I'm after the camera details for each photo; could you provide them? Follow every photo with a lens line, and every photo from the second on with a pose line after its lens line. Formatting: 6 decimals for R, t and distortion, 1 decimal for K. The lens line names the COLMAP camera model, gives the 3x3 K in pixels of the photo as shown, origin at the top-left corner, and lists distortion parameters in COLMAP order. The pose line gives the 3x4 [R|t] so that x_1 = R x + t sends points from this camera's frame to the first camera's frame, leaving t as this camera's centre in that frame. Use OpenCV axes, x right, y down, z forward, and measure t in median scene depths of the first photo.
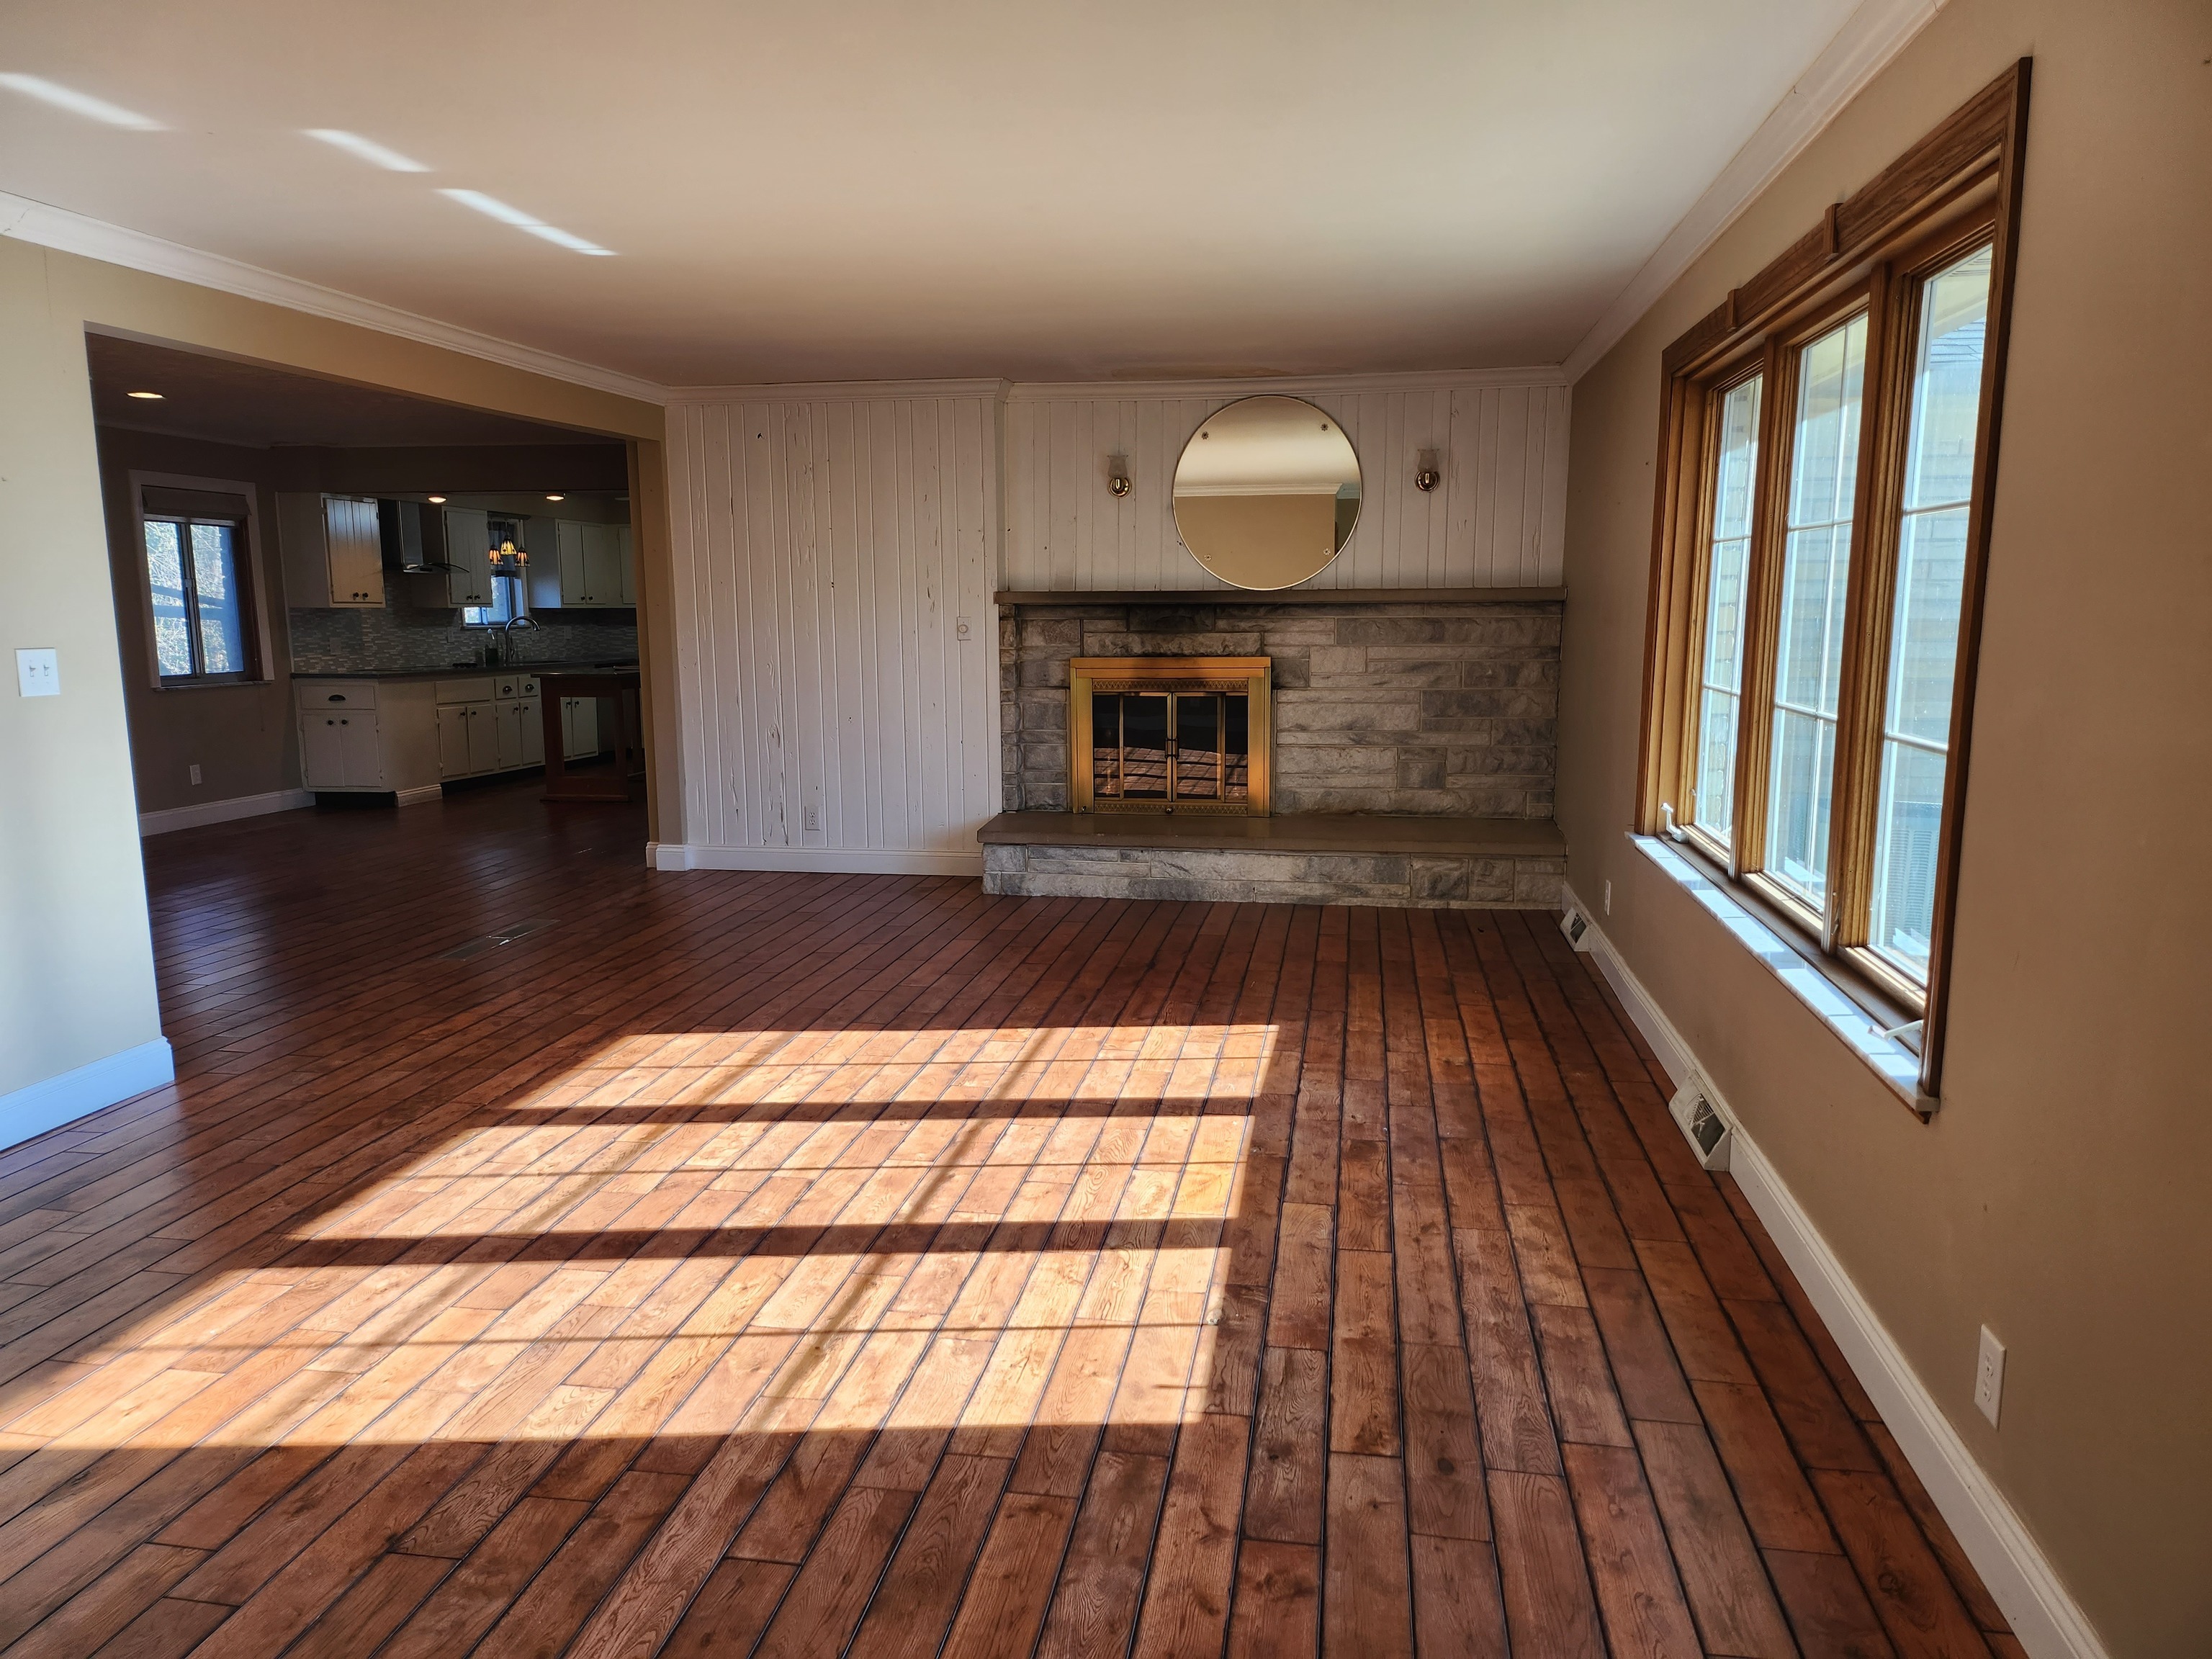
lens RADIAL K [[1540.0, 0, 1112.8], [0, 1540.0, 832.5], [0, 0, 1]] dist [0.047511, -0.027873]
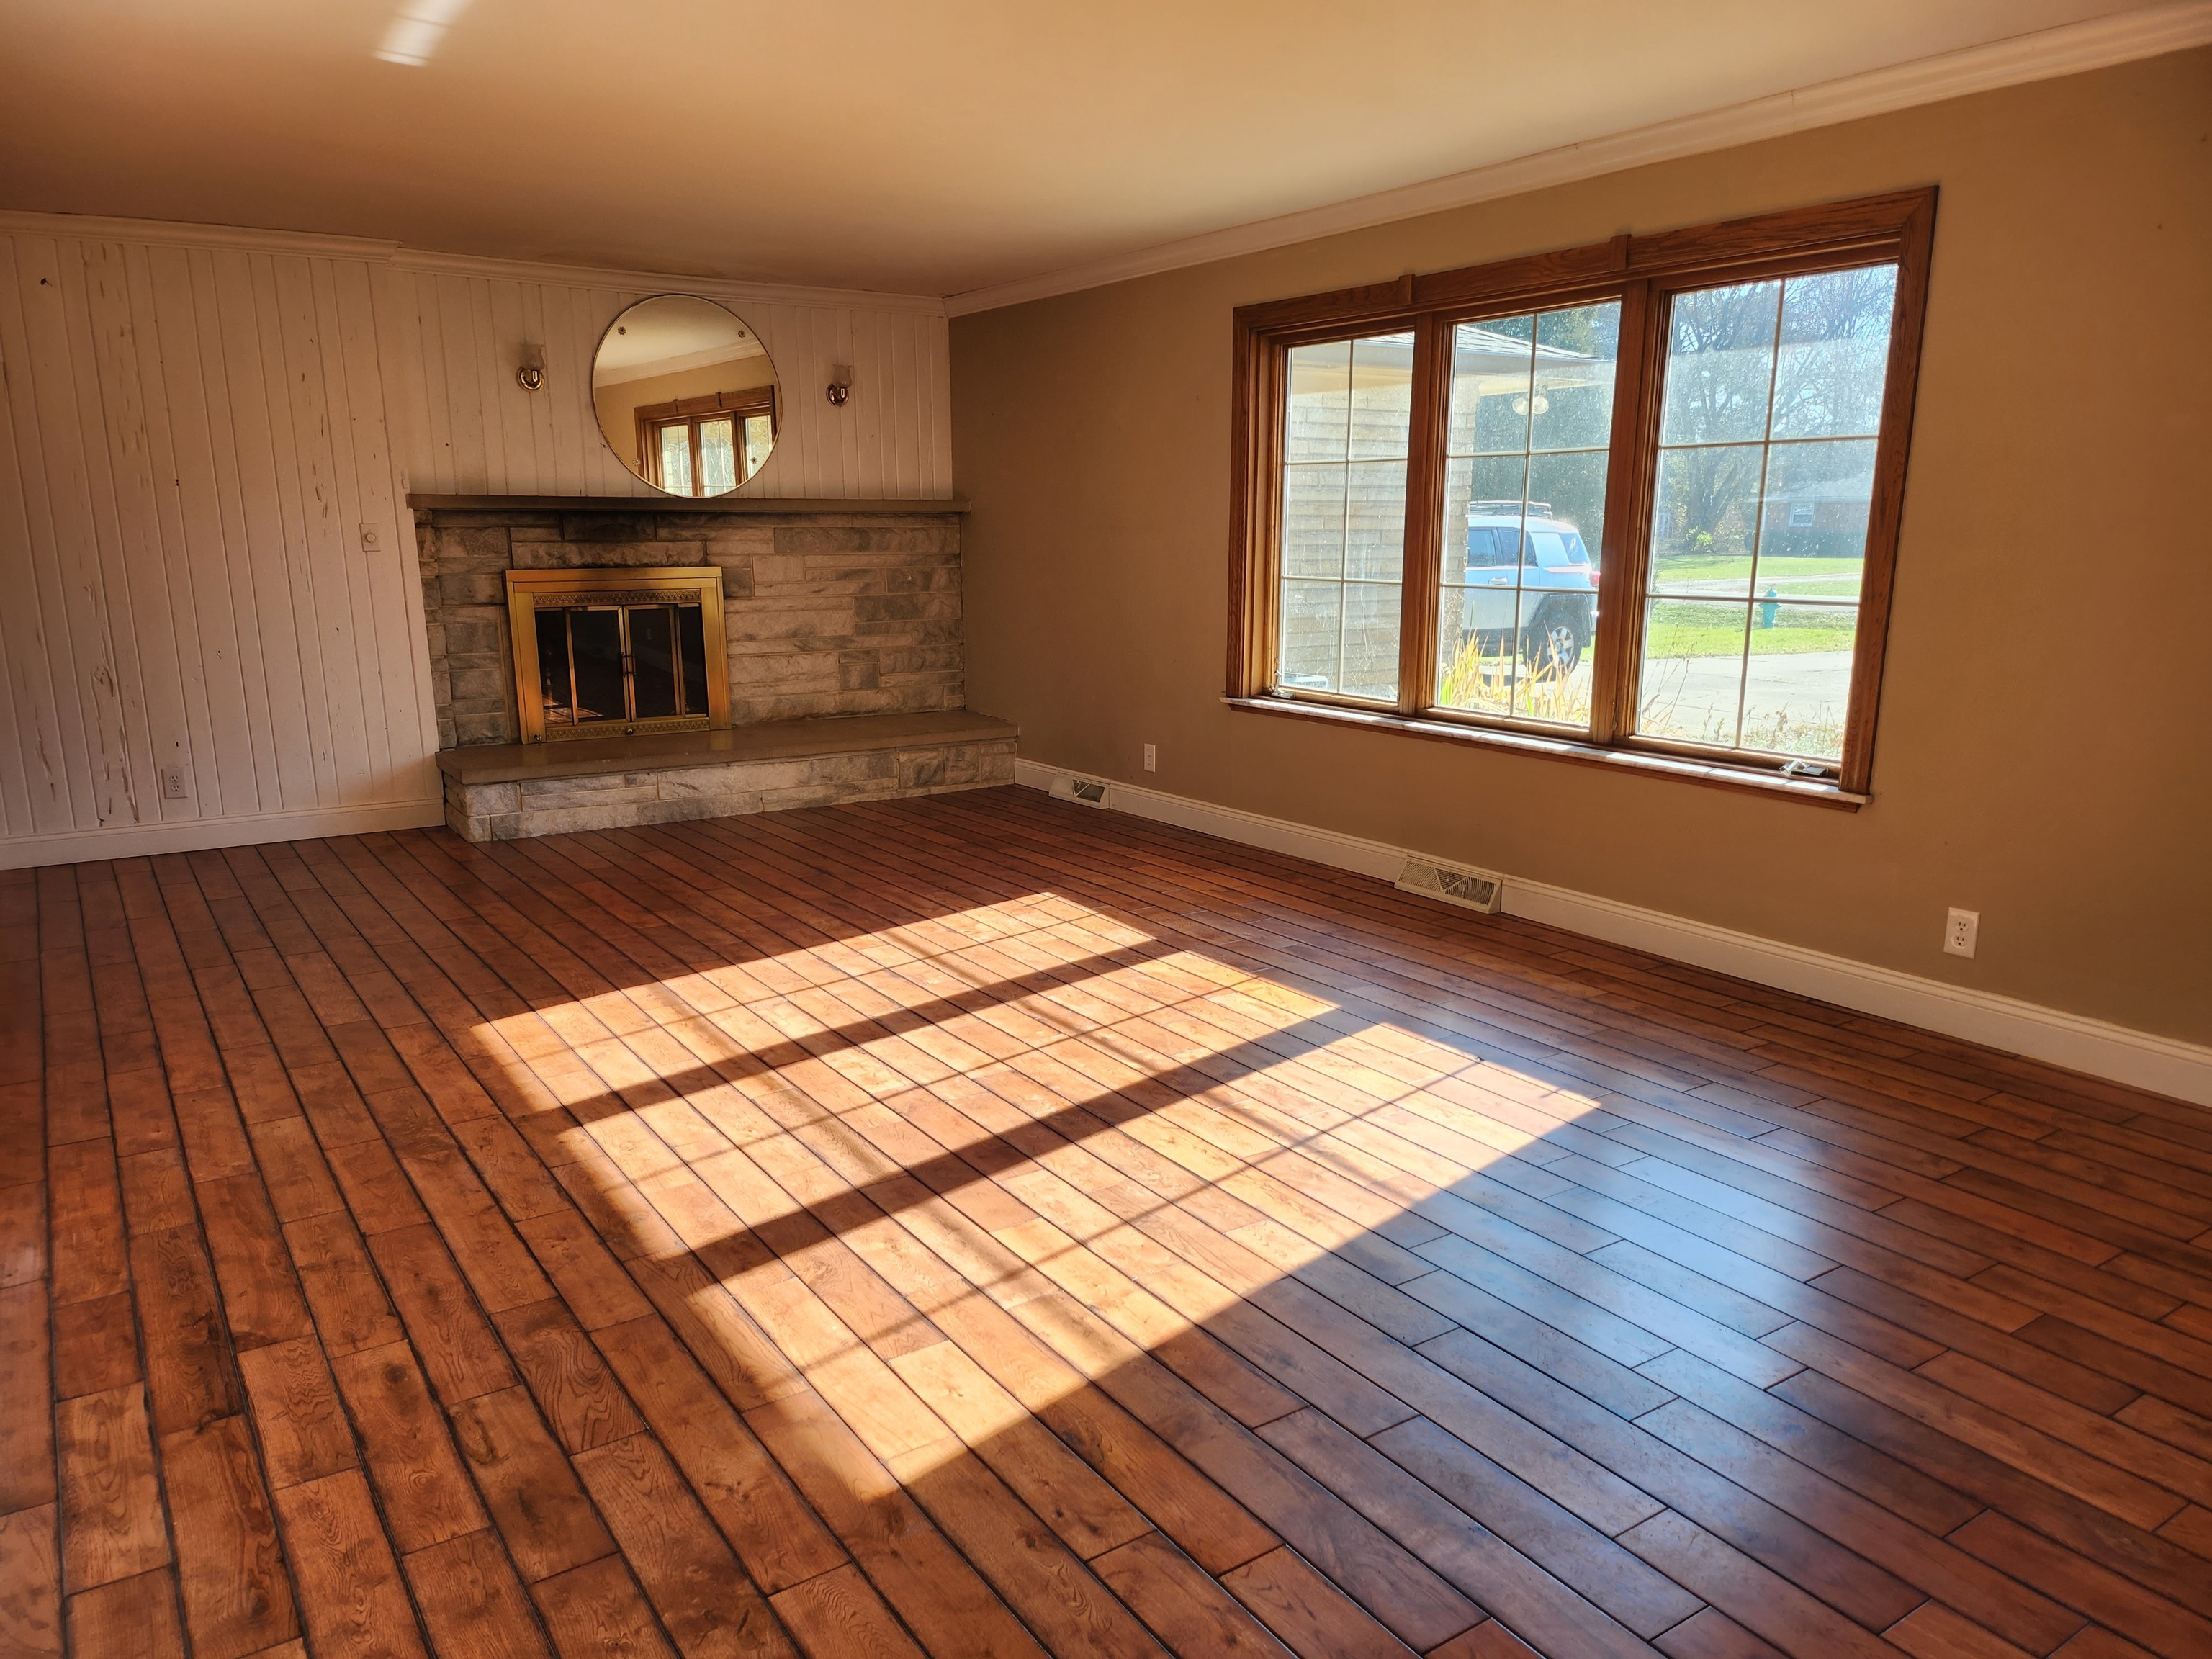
lens RADIAL K [[1540.0, 0, 1117.3], [0, 1540.0, 837.0], [0, 0, 1]] dist [0.047511, -0.027873]
pose [[0.722109, -0.134959, 0.678487, -0.594947], [0.098544, 0.990851, 0.092213, -0.012096], [-0.684724, 0.000273, 0.728802, 0.149411]]
